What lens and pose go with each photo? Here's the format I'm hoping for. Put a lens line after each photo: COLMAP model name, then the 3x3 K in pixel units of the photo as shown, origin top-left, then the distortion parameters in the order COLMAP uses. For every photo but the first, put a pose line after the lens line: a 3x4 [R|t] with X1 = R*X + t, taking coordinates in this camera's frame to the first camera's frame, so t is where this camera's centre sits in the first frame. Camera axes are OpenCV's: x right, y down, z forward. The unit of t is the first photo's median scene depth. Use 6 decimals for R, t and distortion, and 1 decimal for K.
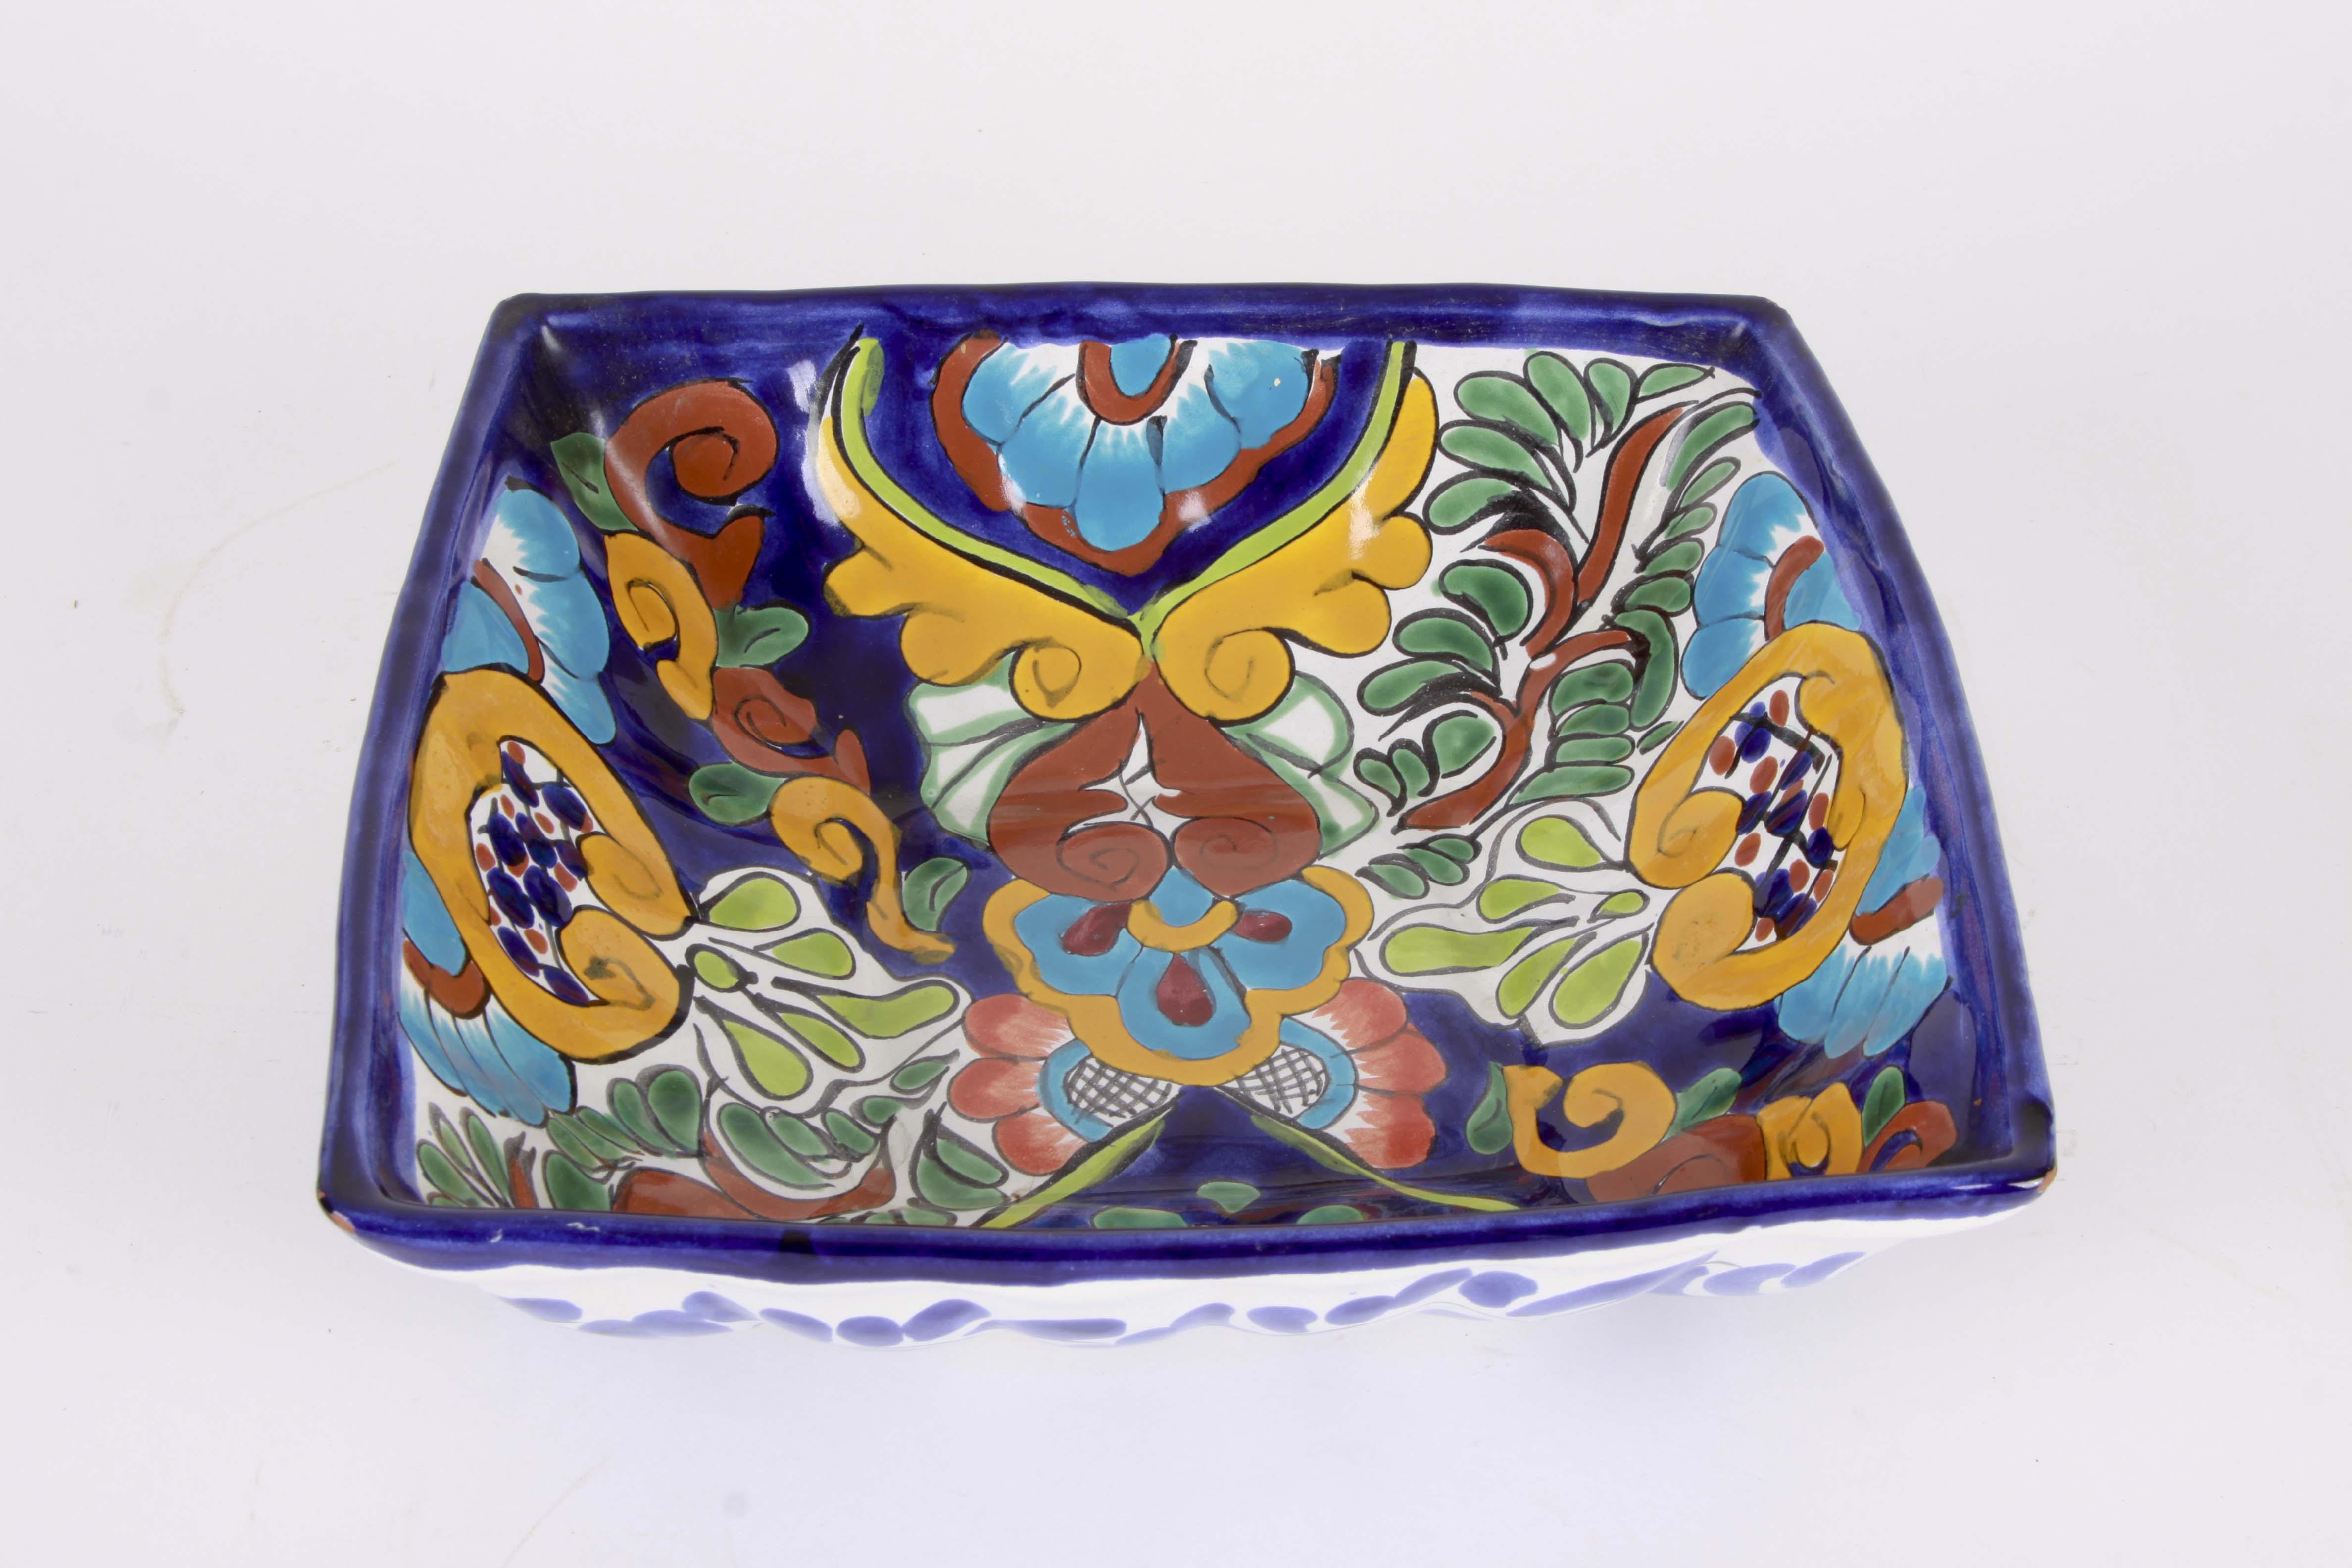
lens RADIAL K [[3832.8, 0, 1179.3], [0, 3832.8, 784.7], [0, 0, 1]] dist [-0.021580, 0.000000]
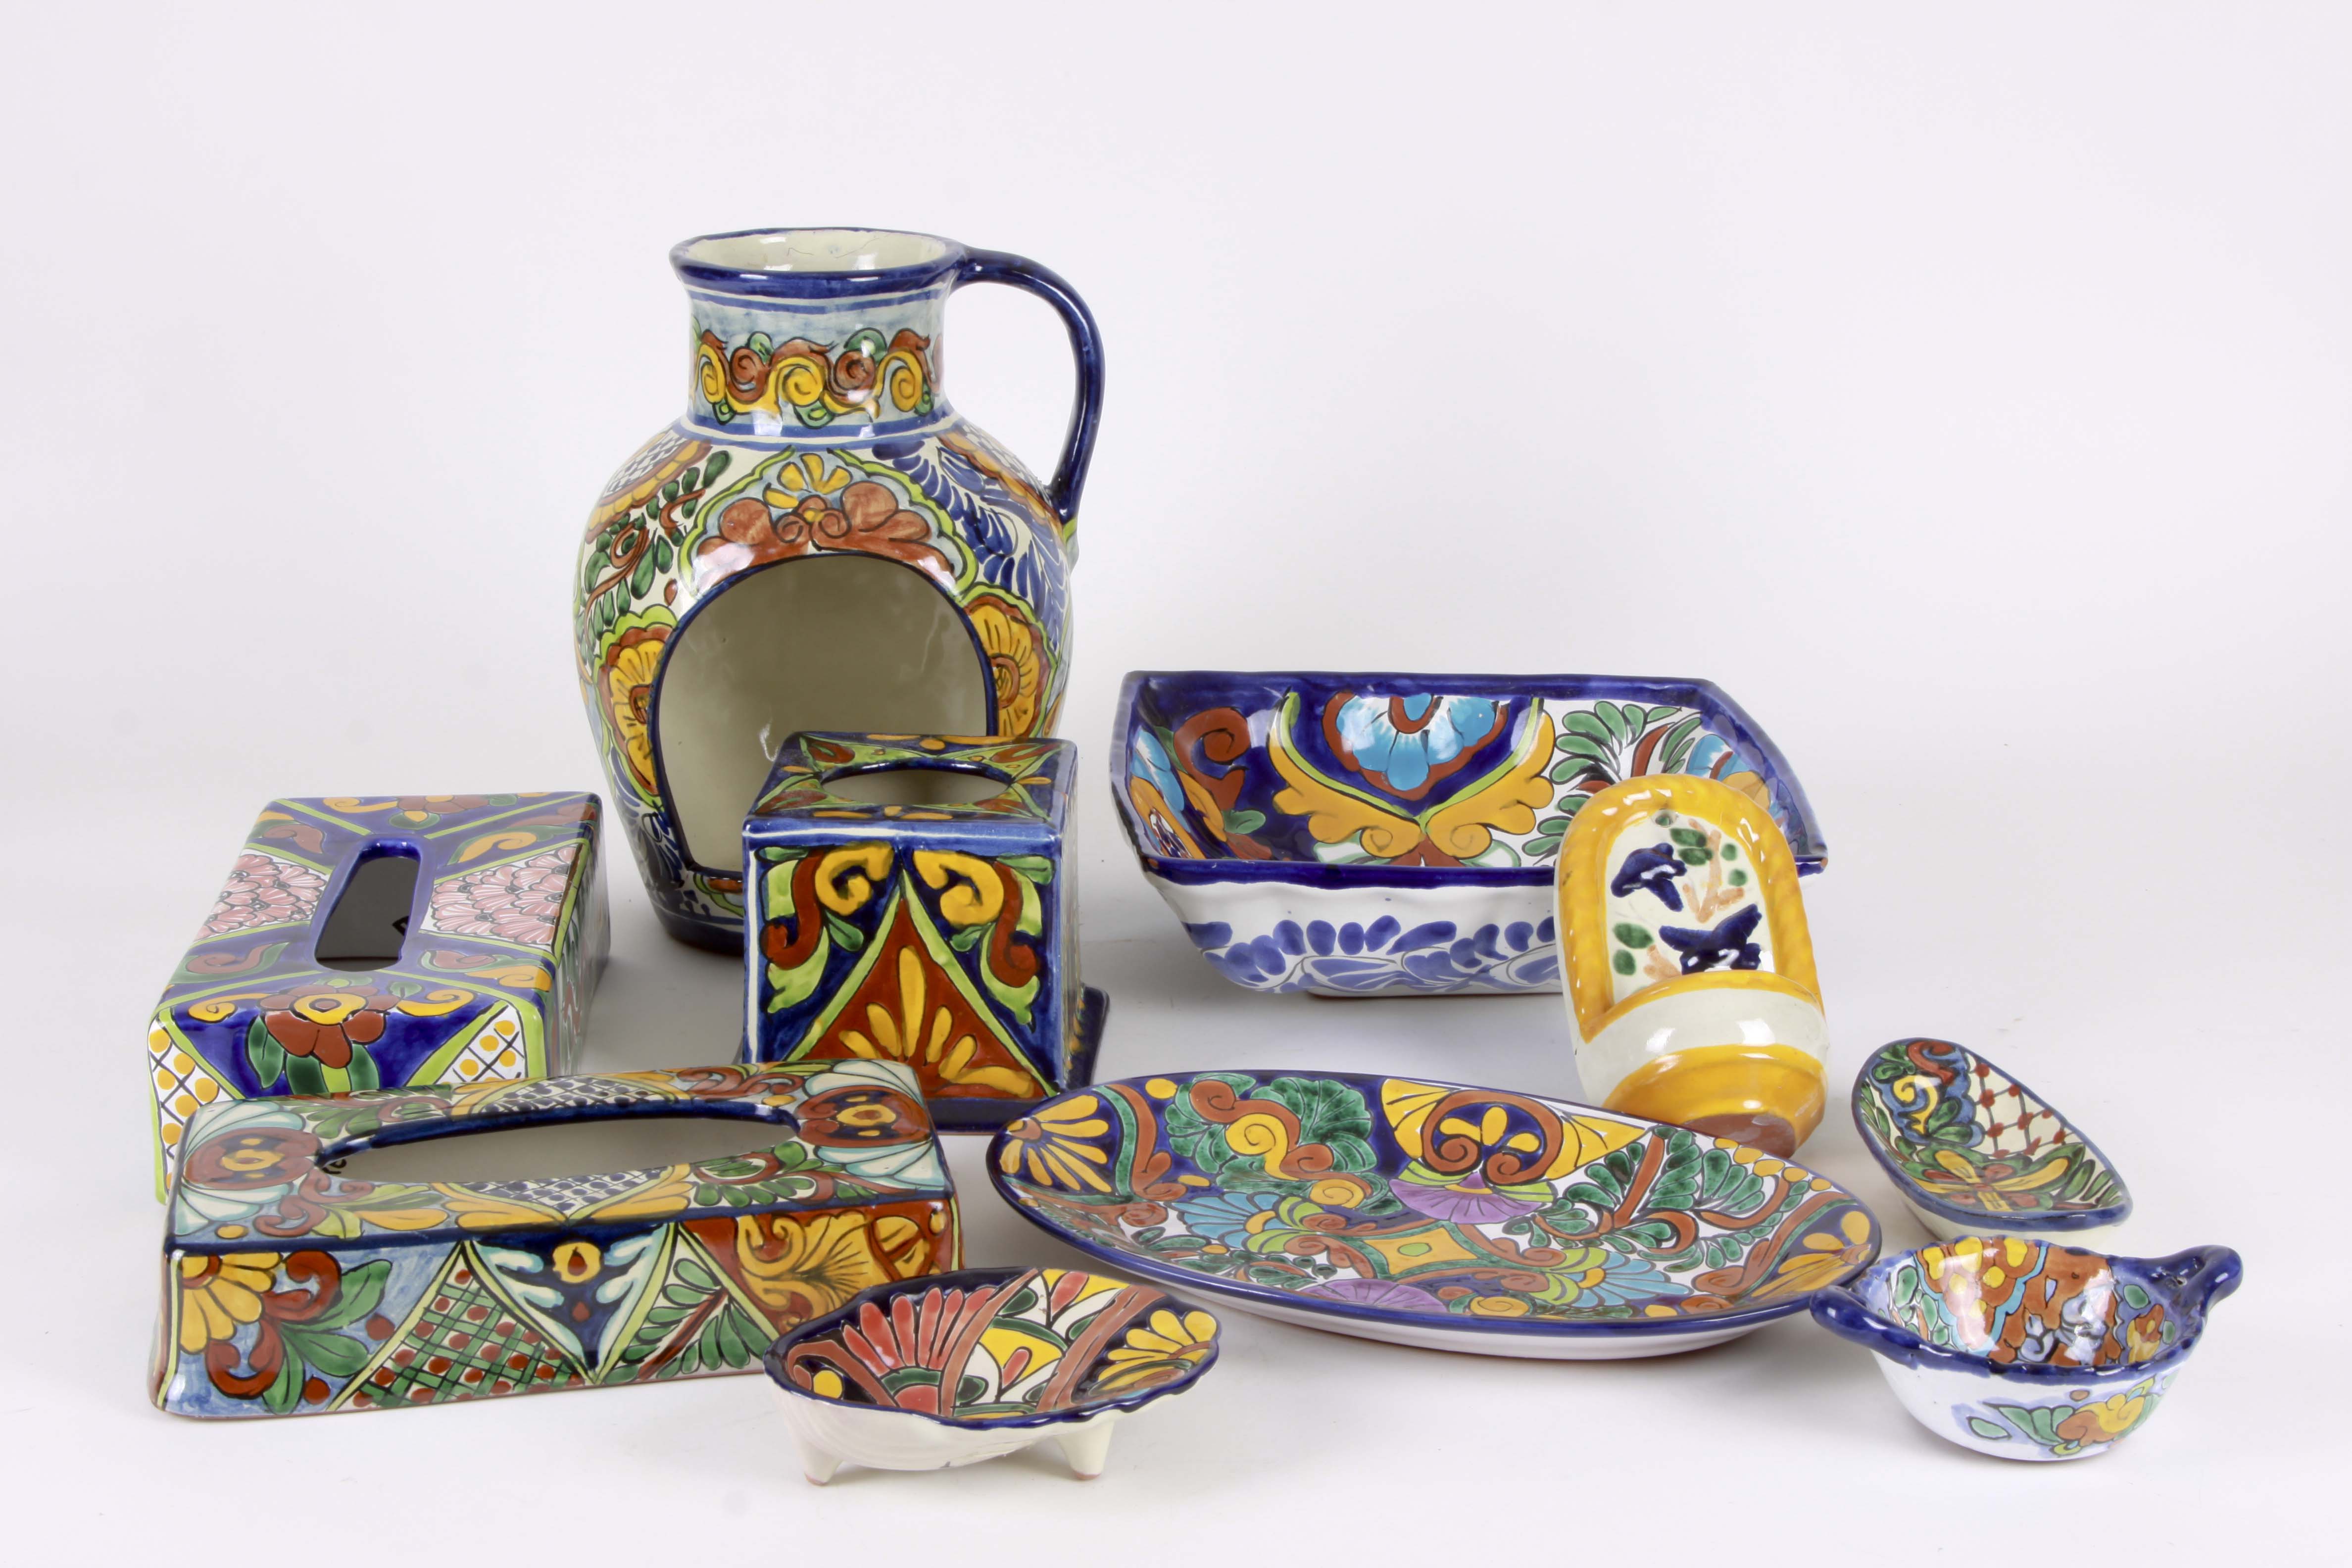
lens RADIAL K [[4064.1, 0, 1183.8], [0, 4064.1, 792.0], [0, 0, 1]] dist [-0.040333, 0.000000]
pose [[0.999934, 0.004323, 0.010618, -0.167427], [-0.000155, 0.931201, -0.364506, 0.777118], [-0.011463, 0.364480, 0.931141, -1.127669]]
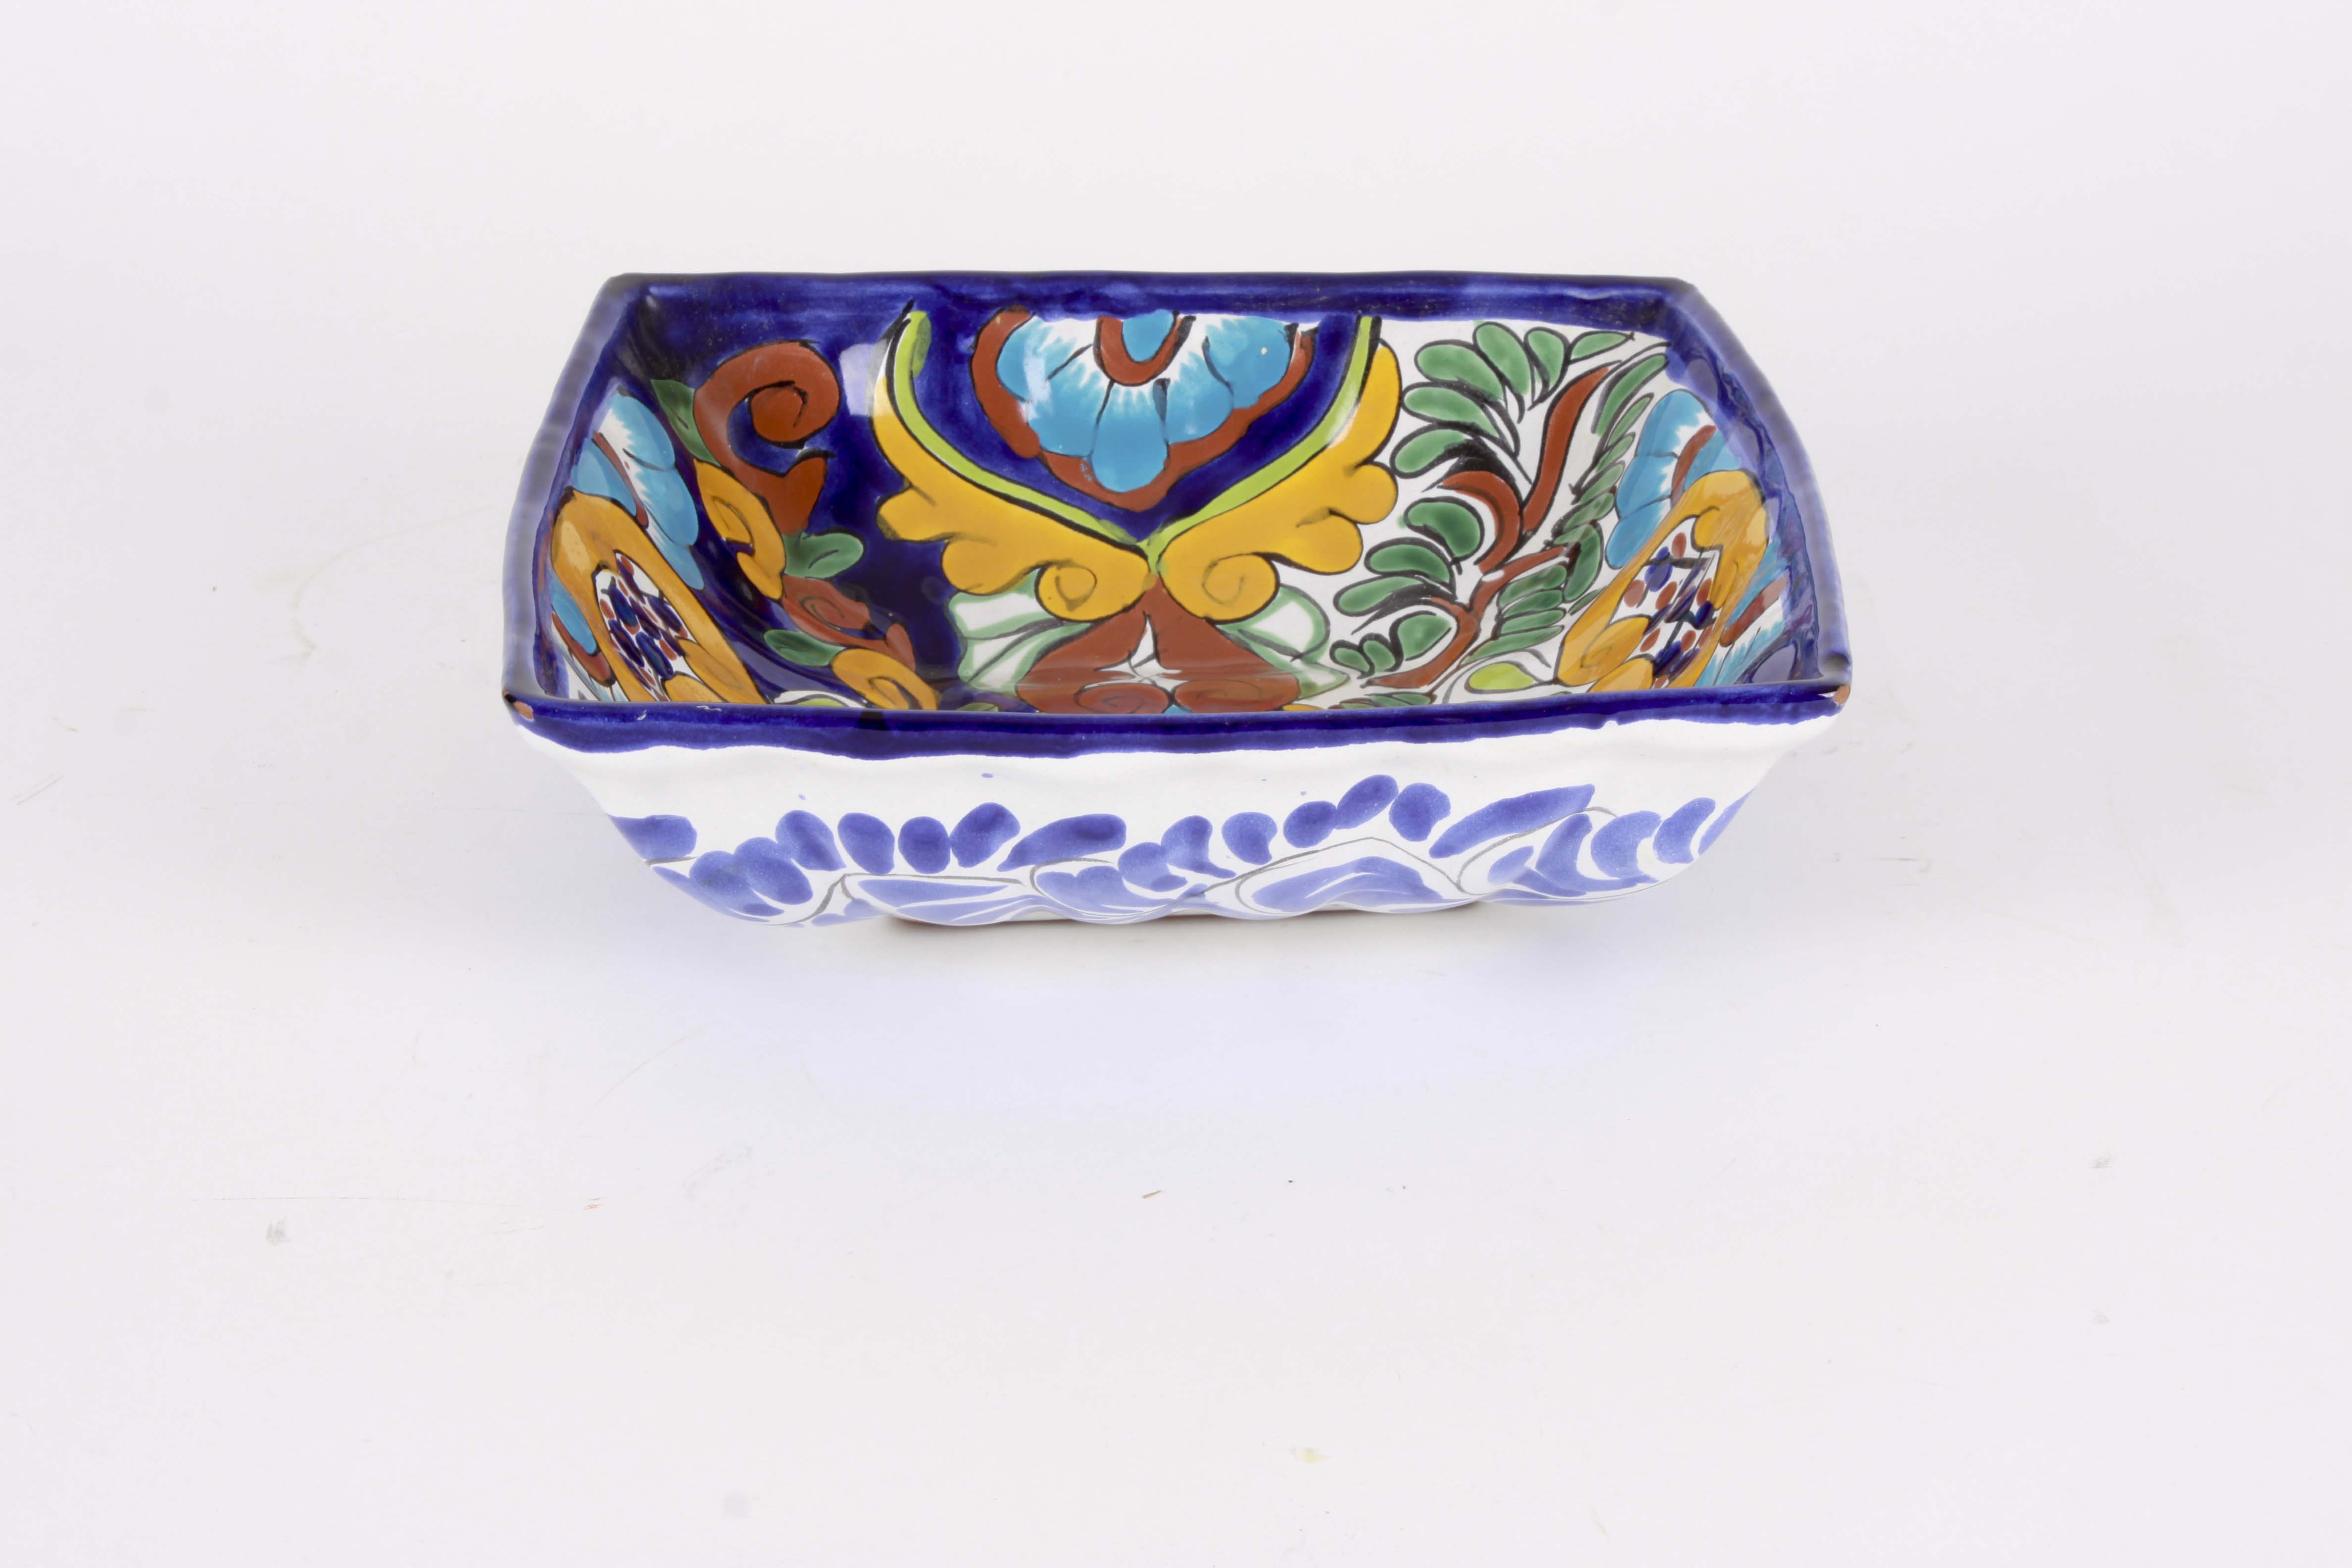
lens RADIAL K [[5188.9, 0, 1175.8], [0, 5188.9, 784.7], [0, 0, 1]] dist [0.087008, 0.000000]
pose [[0.999899, -0.003184, -0.013837, 0.020234], [-0.000459, 0.966783, -0.255600, 0.434798], [0.014191, 0.255580, 0.966684, -0.513072]]
